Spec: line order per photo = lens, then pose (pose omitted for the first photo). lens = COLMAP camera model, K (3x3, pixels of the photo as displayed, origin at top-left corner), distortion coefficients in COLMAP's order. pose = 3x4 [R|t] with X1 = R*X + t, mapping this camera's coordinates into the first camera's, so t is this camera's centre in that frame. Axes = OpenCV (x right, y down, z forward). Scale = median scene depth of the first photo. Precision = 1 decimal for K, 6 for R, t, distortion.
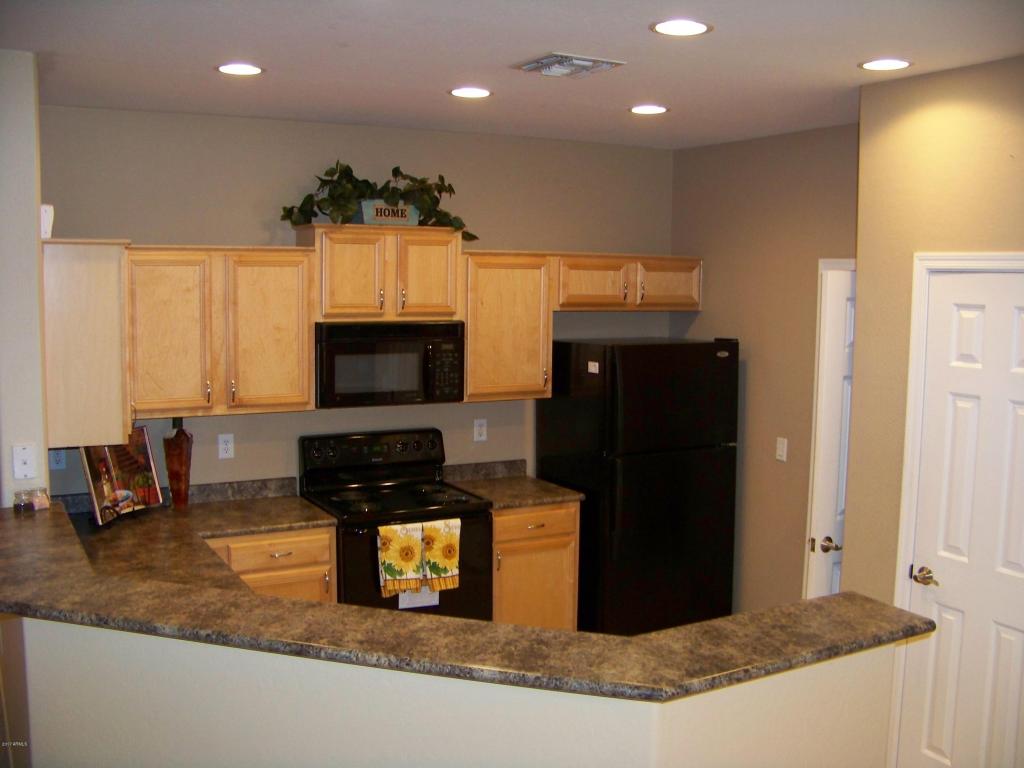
lens RADIAL K [[1063.3, 0, 503.0], [0, 1063.3, 379.7], [0, 0, 1]] dist [-0.168040, 0.000000]
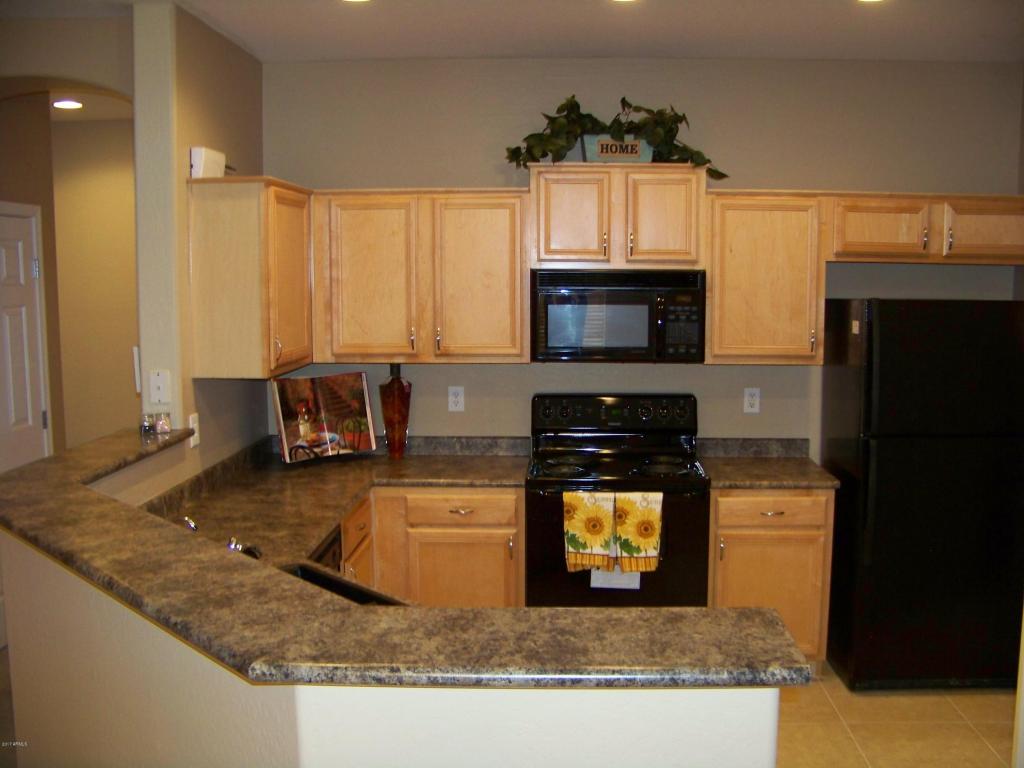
lens RADIAL K [[1063.3, 0, 515.7], [0, 1063.3, 376.8], [0, 0, 1]] dist [-0.168040, 0.000000]
pose [[0.864834, 0.041510, -0.500339, 0.277843], [-0.041151, 0.999084, 0.011758, 0.029700], [0.500368, 0.010421, 0.865750, 0.181179]]
